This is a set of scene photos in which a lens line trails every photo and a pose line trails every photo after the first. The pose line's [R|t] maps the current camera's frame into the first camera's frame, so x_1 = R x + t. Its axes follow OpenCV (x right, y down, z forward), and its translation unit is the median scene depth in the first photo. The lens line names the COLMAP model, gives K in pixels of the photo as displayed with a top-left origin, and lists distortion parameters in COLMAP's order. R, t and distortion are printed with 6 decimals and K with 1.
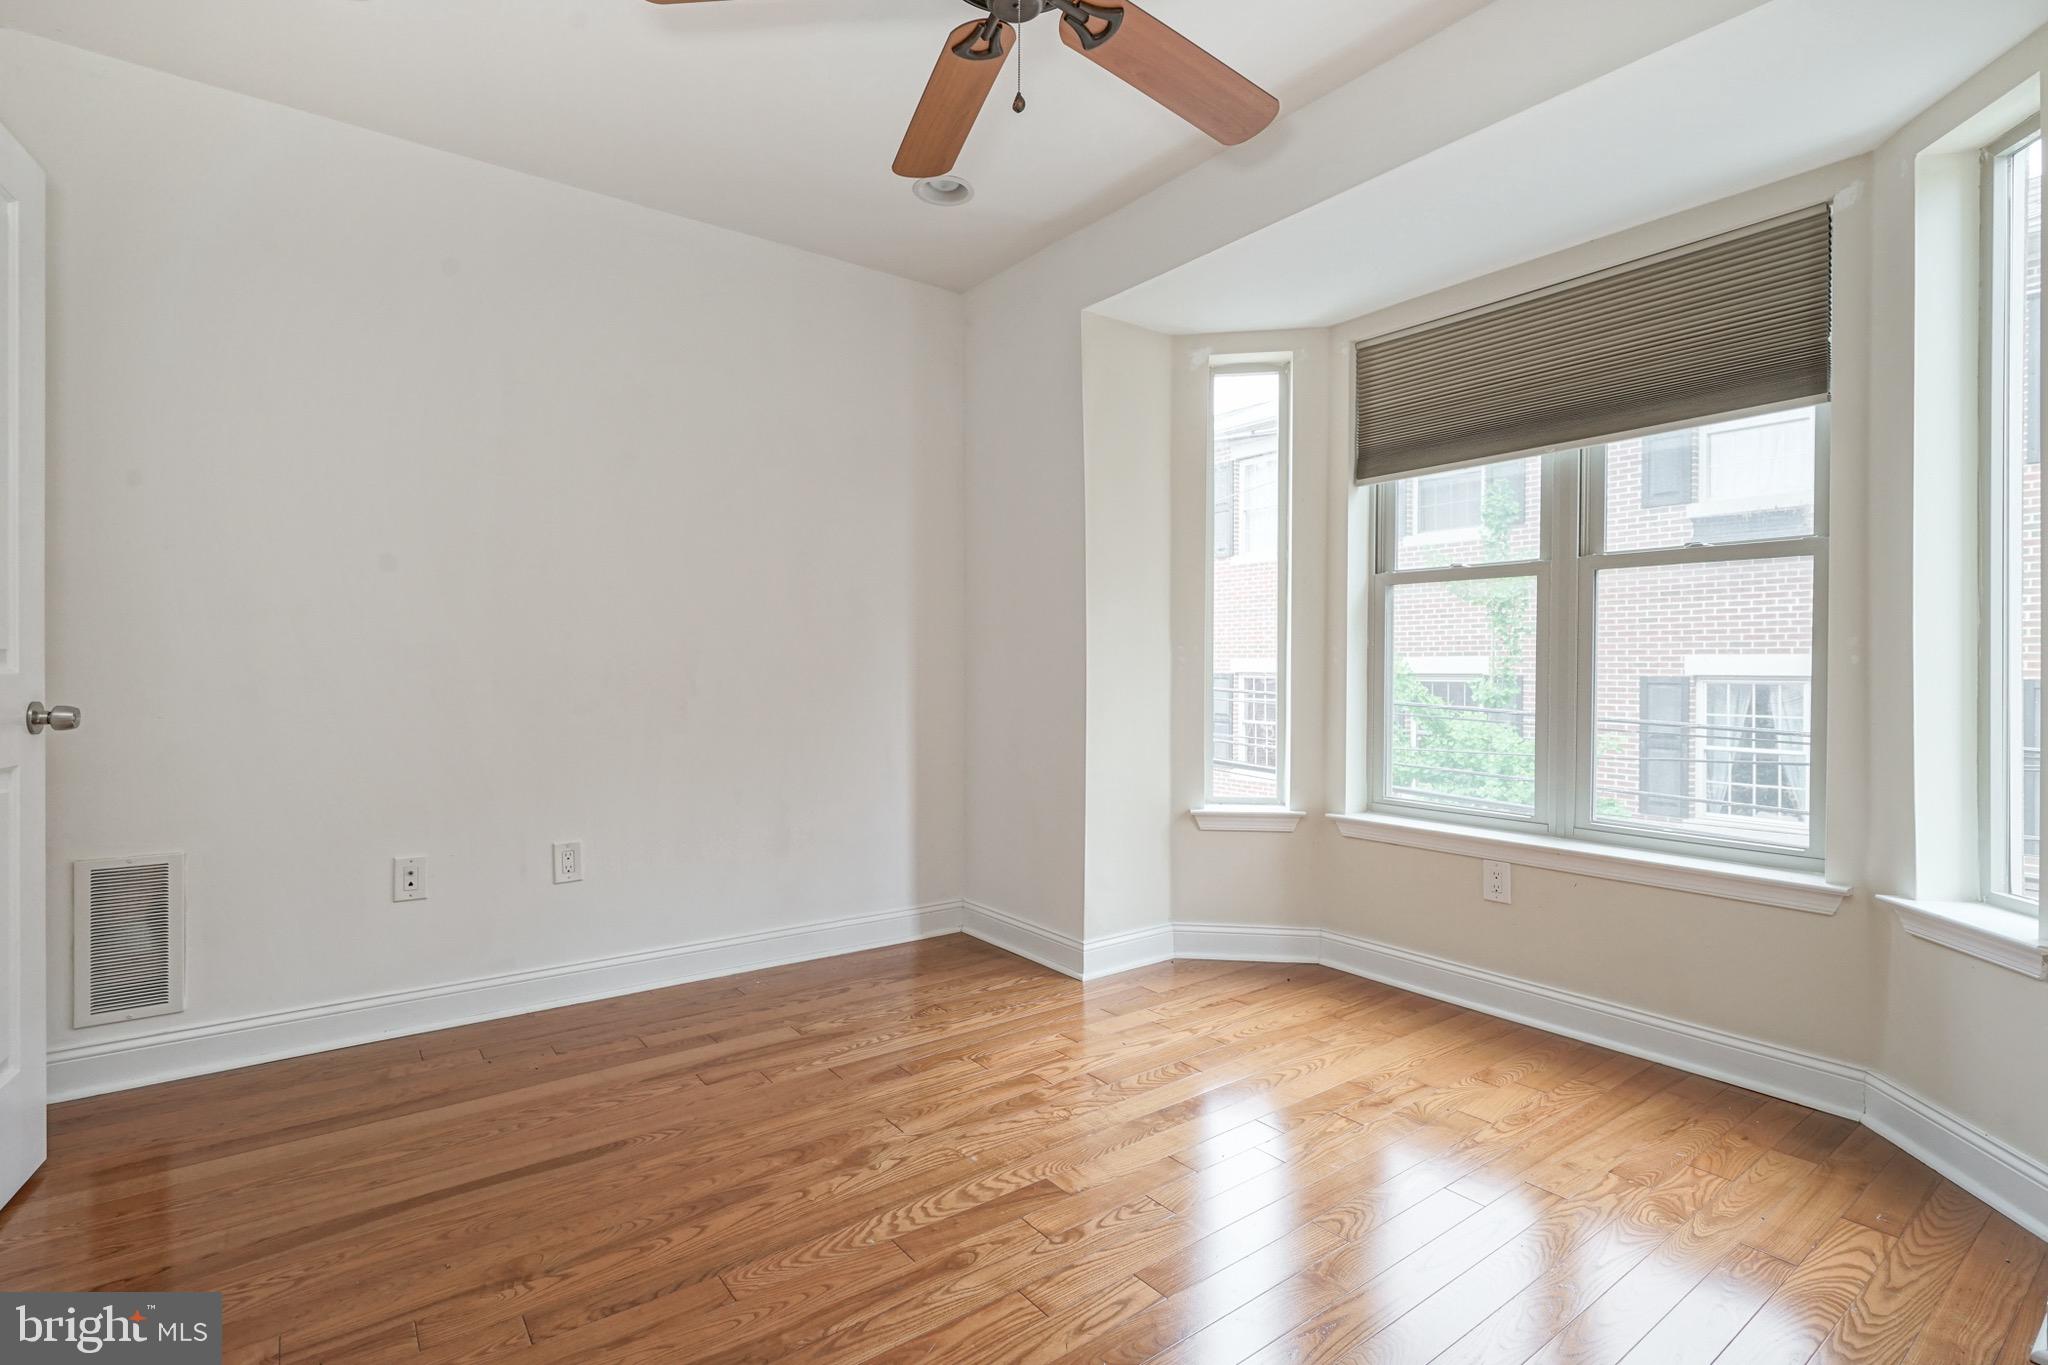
lens RADIAL K [[934.8, 0, 1054.8], [0, 934.8, 674.8], [0, 0, 1]] dist [-0.002336, 0.002625]
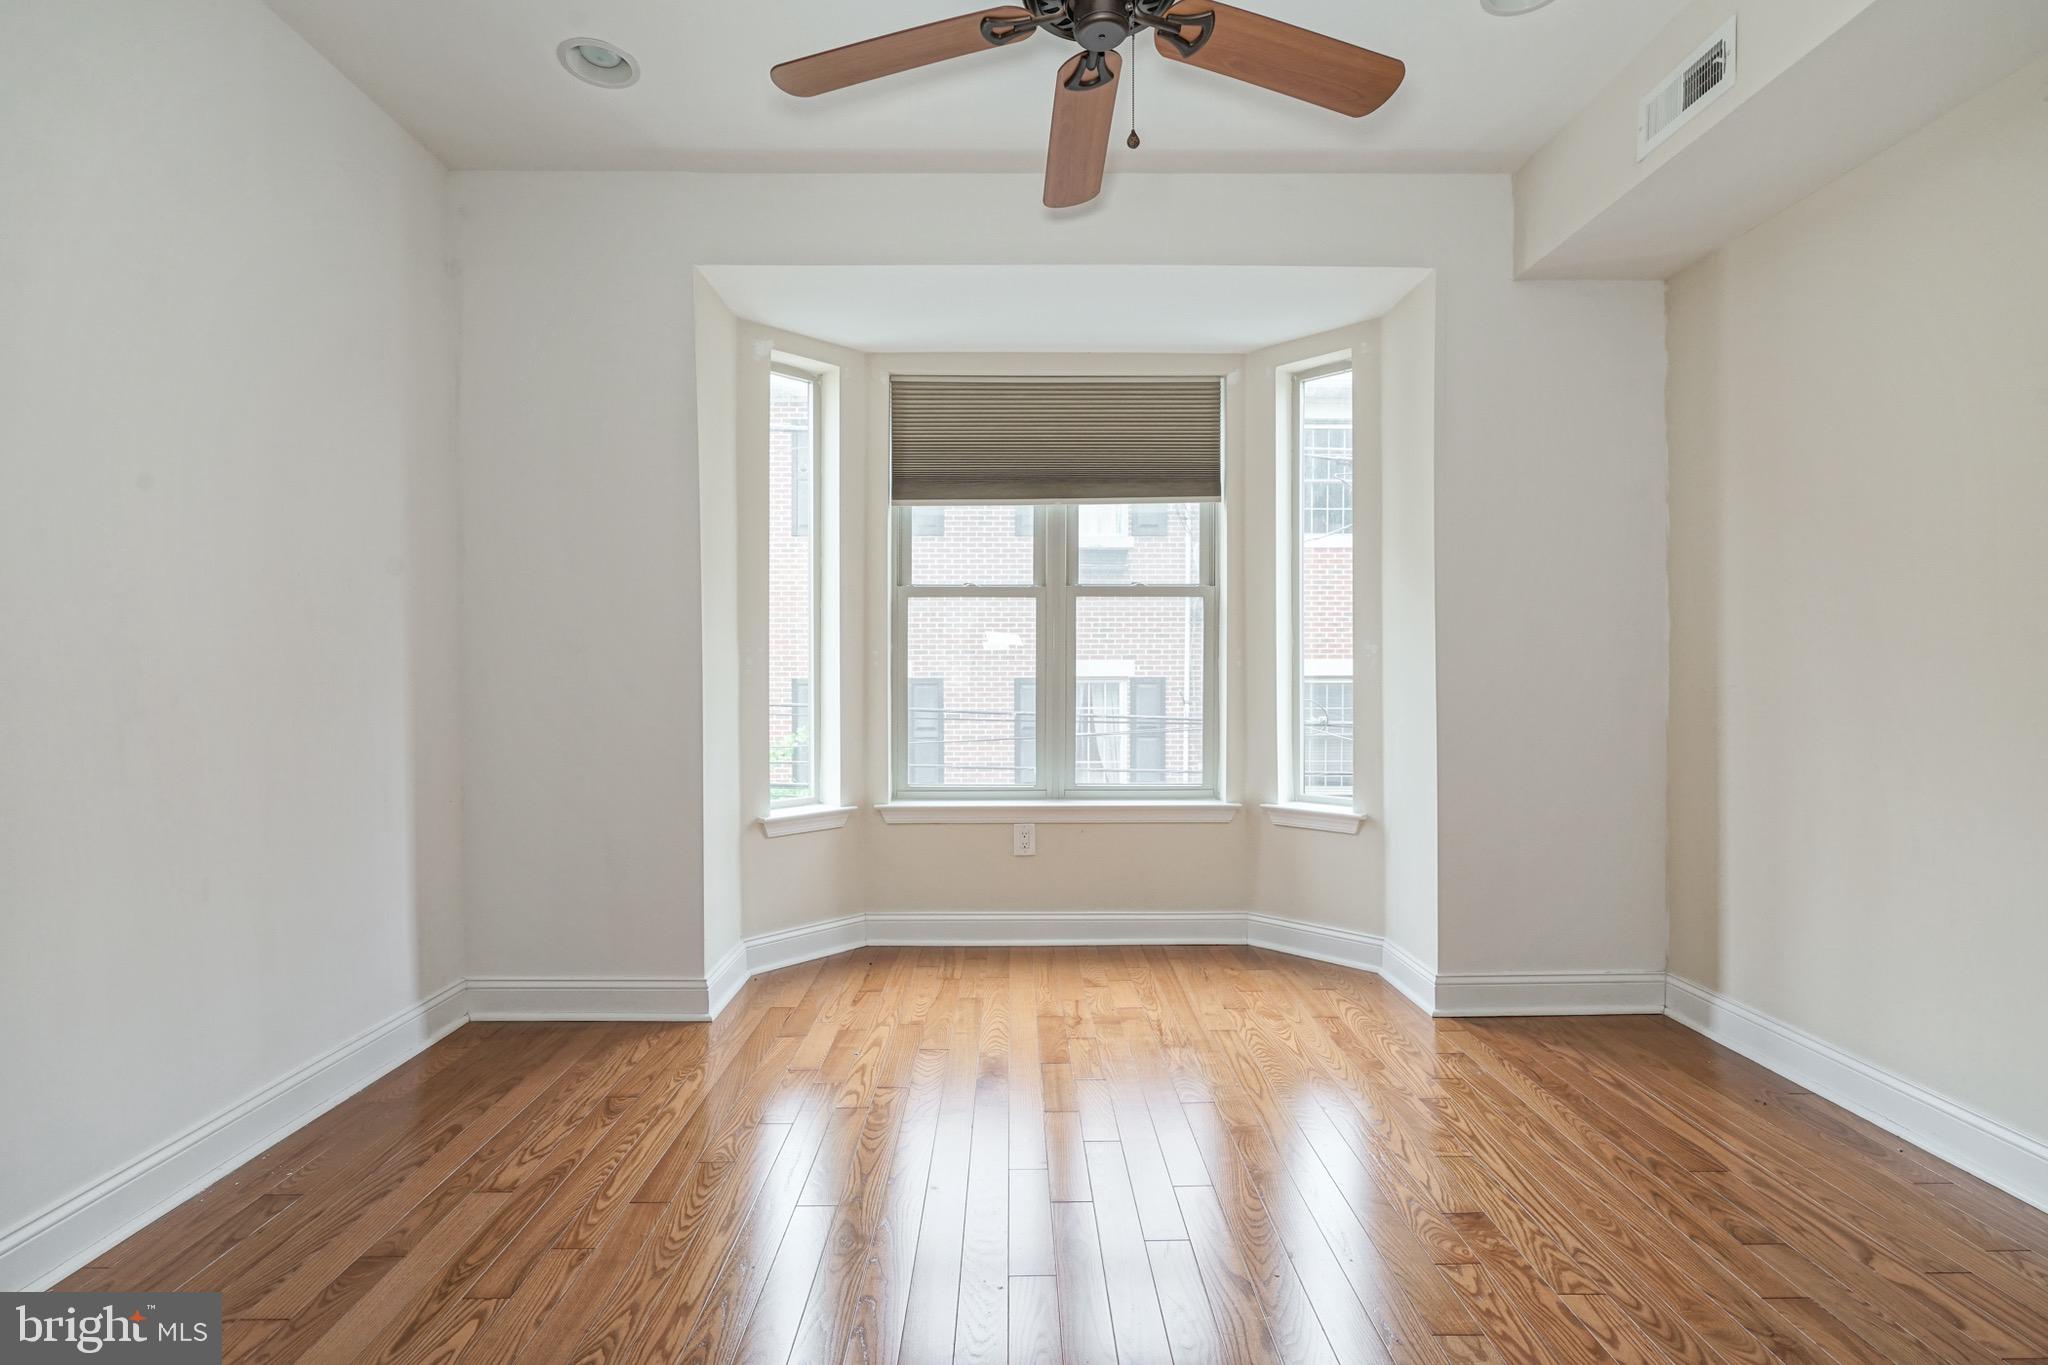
lens RADIAL K [[934.8, 0, 997.3], [0, 934.8, 684.9], [0, 0, 1]] dist [-0.002336, 0.002625]
pose [[0.618979, -0.014761, 0.785269, -0.533197], [0.010076, 0.999890, 0.010853, -0.000748], [-0.785343, 0.001195, 0.619060, 0.248785]]
